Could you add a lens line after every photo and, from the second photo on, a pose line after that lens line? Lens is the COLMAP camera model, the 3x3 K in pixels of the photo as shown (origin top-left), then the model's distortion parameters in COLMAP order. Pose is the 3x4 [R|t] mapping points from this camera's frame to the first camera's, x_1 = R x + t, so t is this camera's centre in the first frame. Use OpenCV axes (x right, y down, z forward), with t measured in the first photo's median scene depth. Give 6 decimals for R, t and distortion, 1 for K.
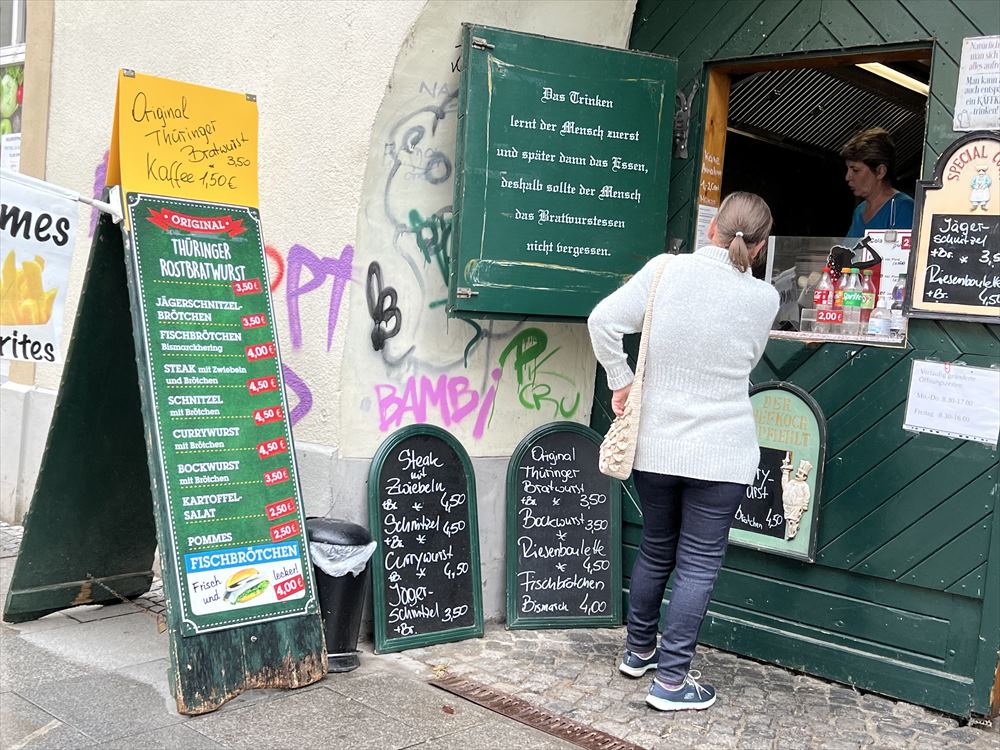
lens RADIAL K [[1214.7, 0, 502.6], [0, 1214.7, 372.9], [0, 0, 1]] dist [0.028824, 0.000000]
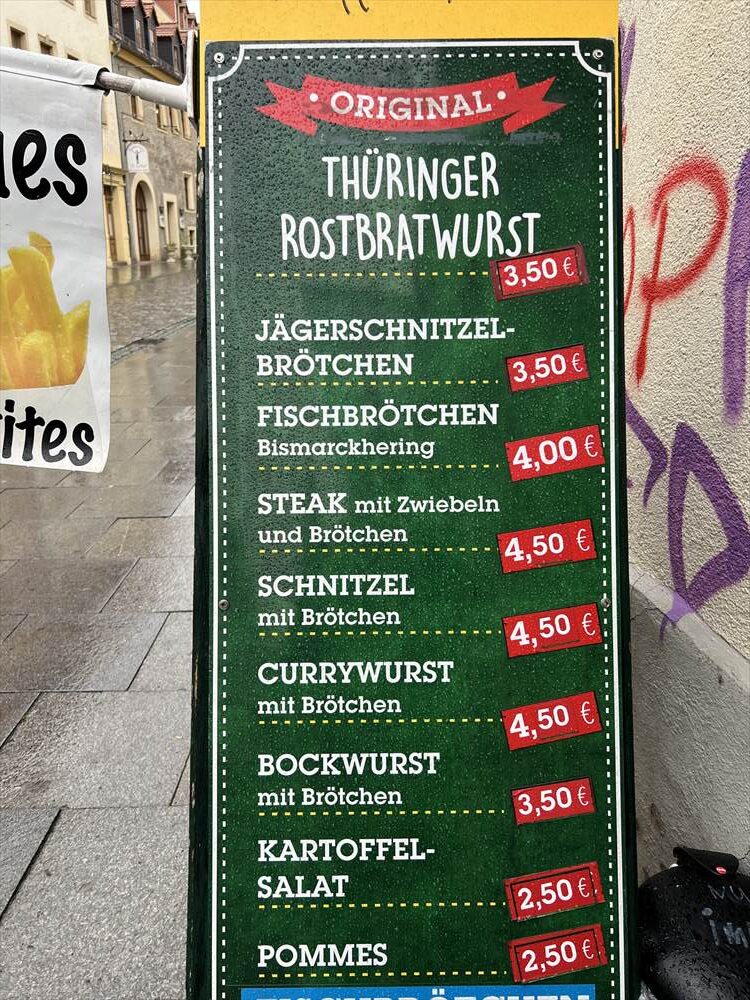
lens RADIAL K [[784.8, 0, 371.4], [0, 784.8, 494.0], [0, 0, 1]] dist [0.044591, -0.048891]
pose [[0.681246, 0.149343, -0.716659, -0.067682], [0.012220, 0.976513, 0.215110, -0.060531], [0.731952, -0.155301, 0.663421, 0.843362]]
